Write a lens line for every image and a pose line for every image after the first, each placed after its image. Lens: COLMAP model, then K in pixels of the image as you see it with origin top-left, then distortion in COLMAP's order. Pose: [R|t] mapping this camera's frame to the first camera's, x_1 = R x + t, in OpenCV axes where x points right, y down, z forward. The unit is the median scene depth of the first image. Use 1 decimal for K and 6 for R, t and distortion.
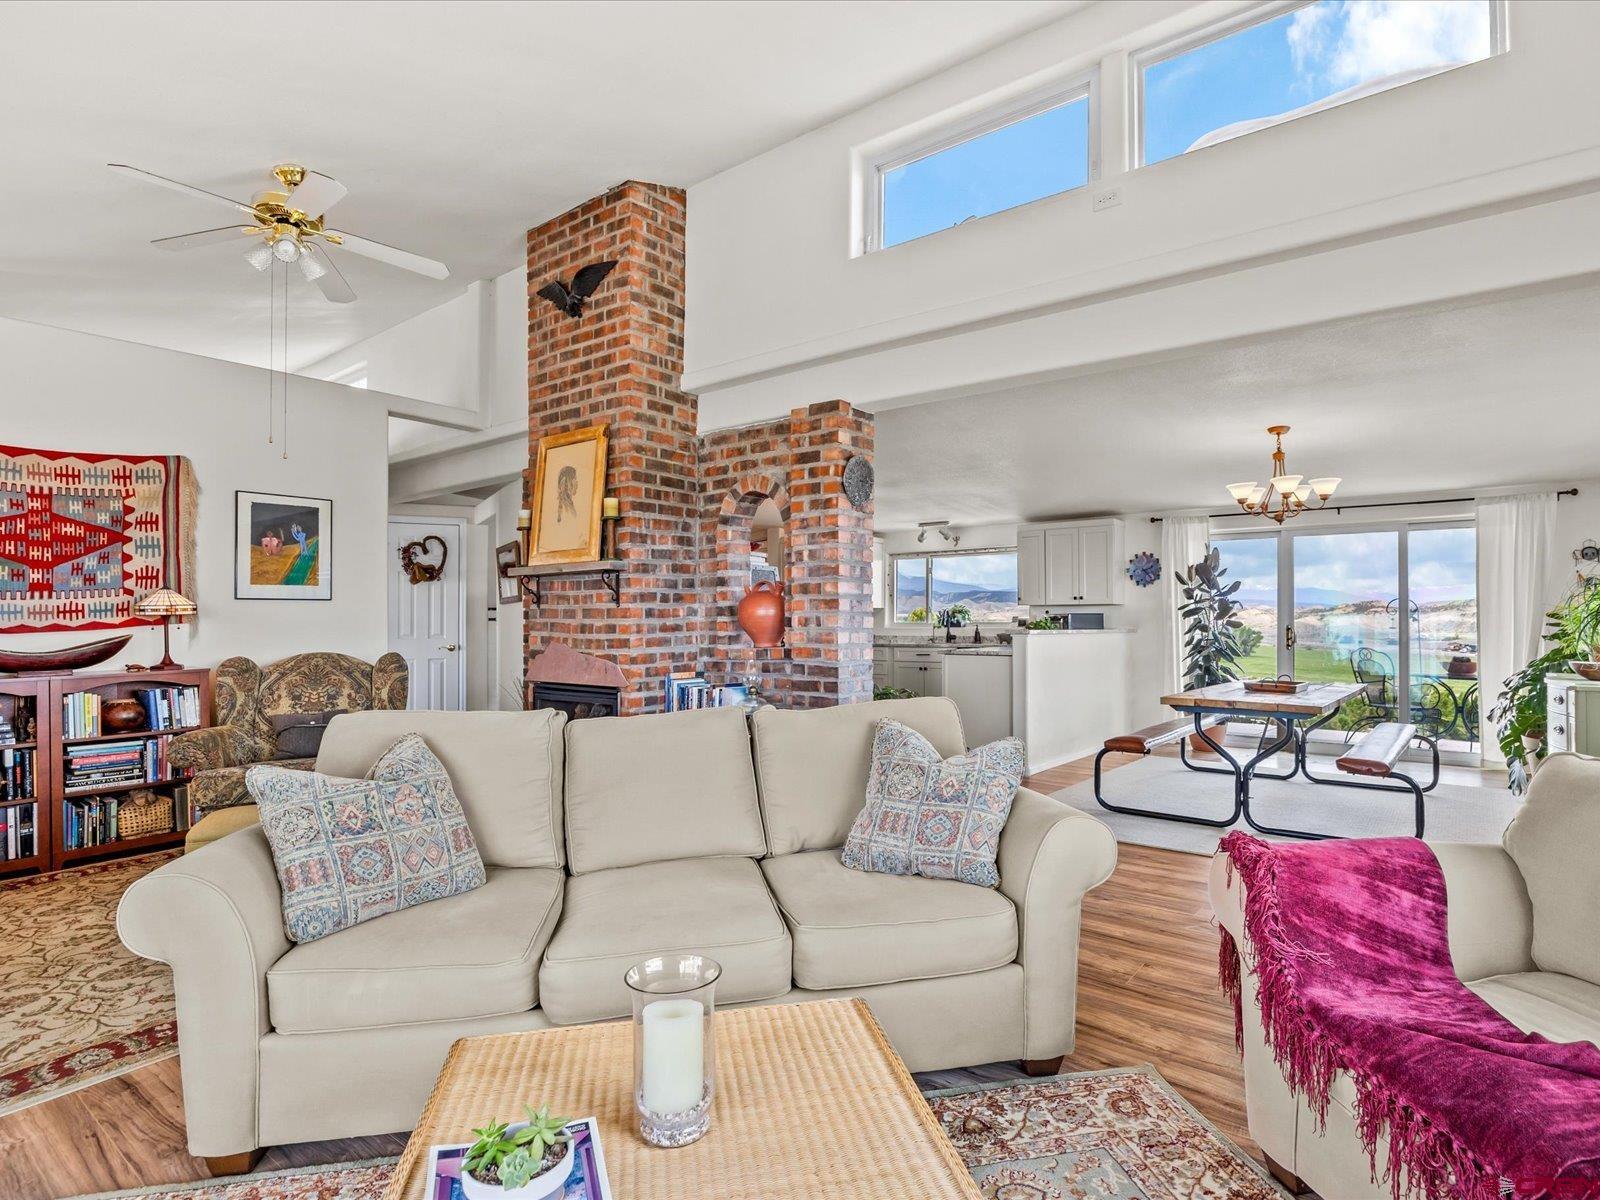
lens RADIAL K [[844.6, 0, 811.3], [0, 844.6, 609.4], [0, 0, 1]] dist [-0.007135, -0.000674]
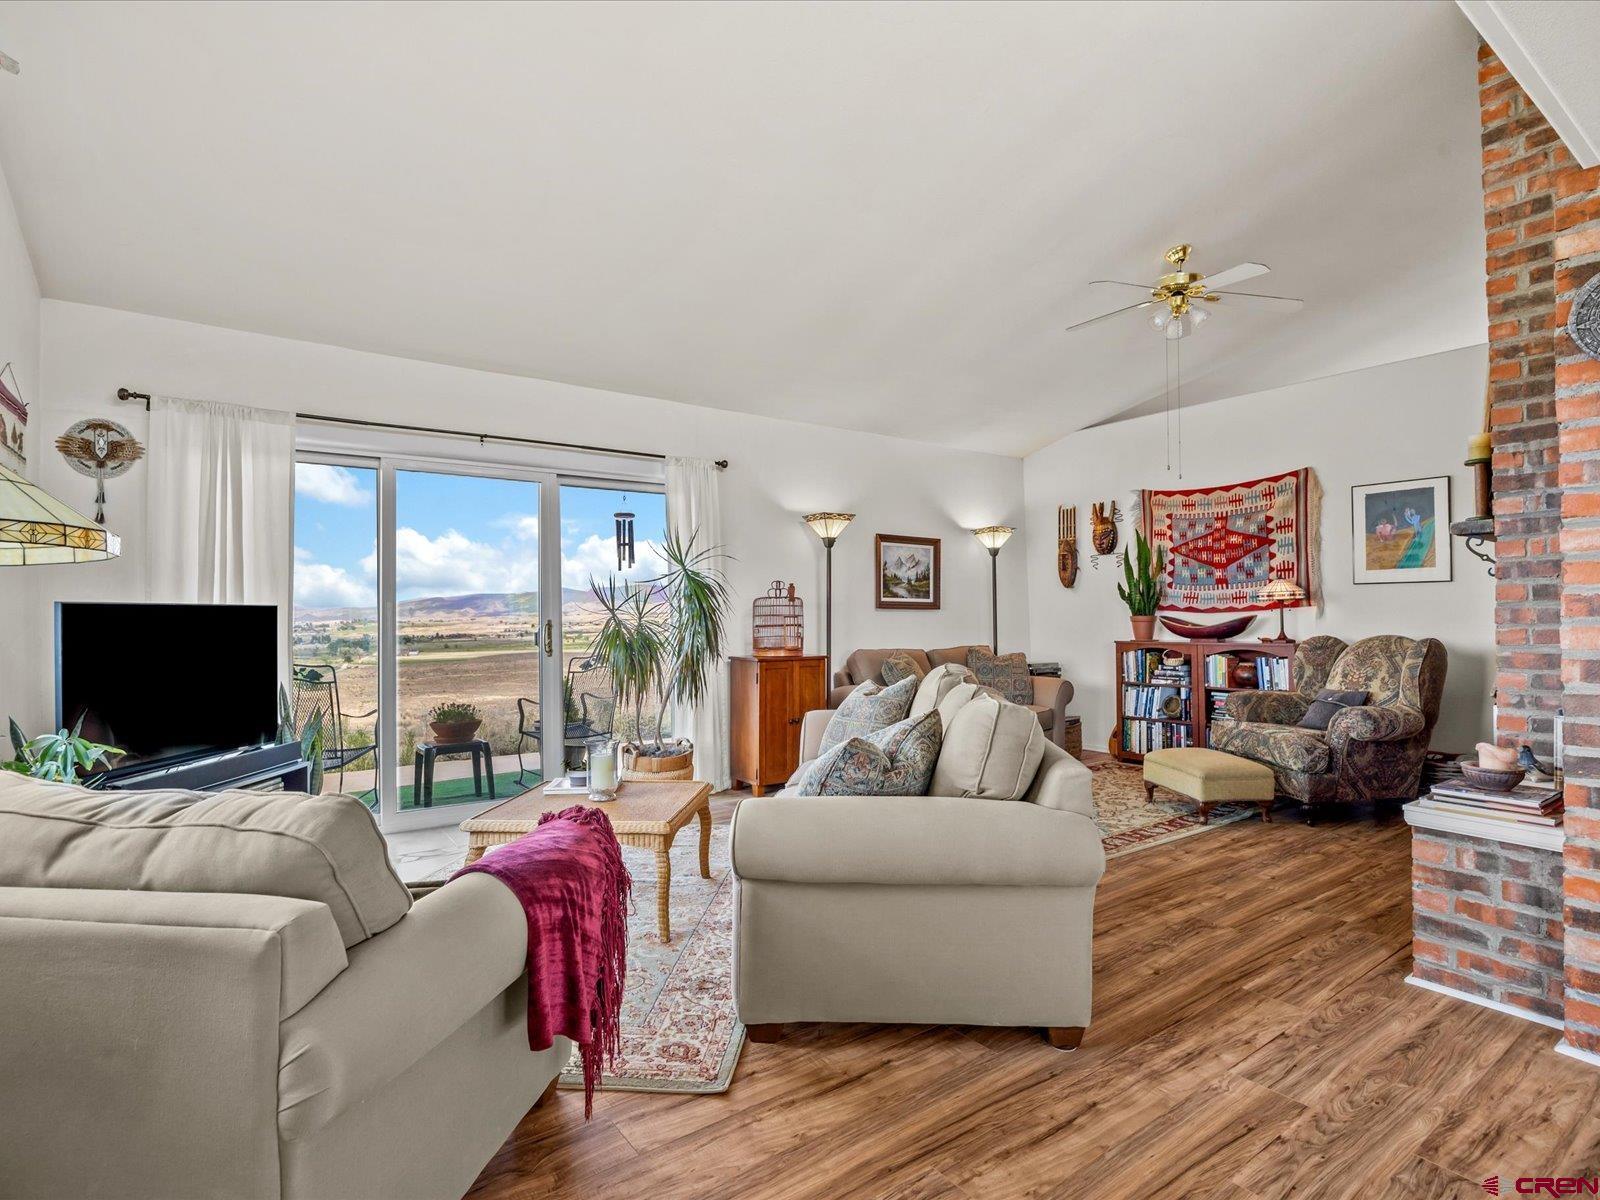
lens RADIAL K [[819.0, 0, 800.0], [0, 819.0, 600.0], [0, 0, 1]] dist [-0.003647, -0.000866]
pose [[-0.275846, -0.004009, -0.961193, 0.603513], [0.020835, 0.999731, -0.010149, 0.004702], [0.960976, -0.022826, -0.275689, 0.646329]]
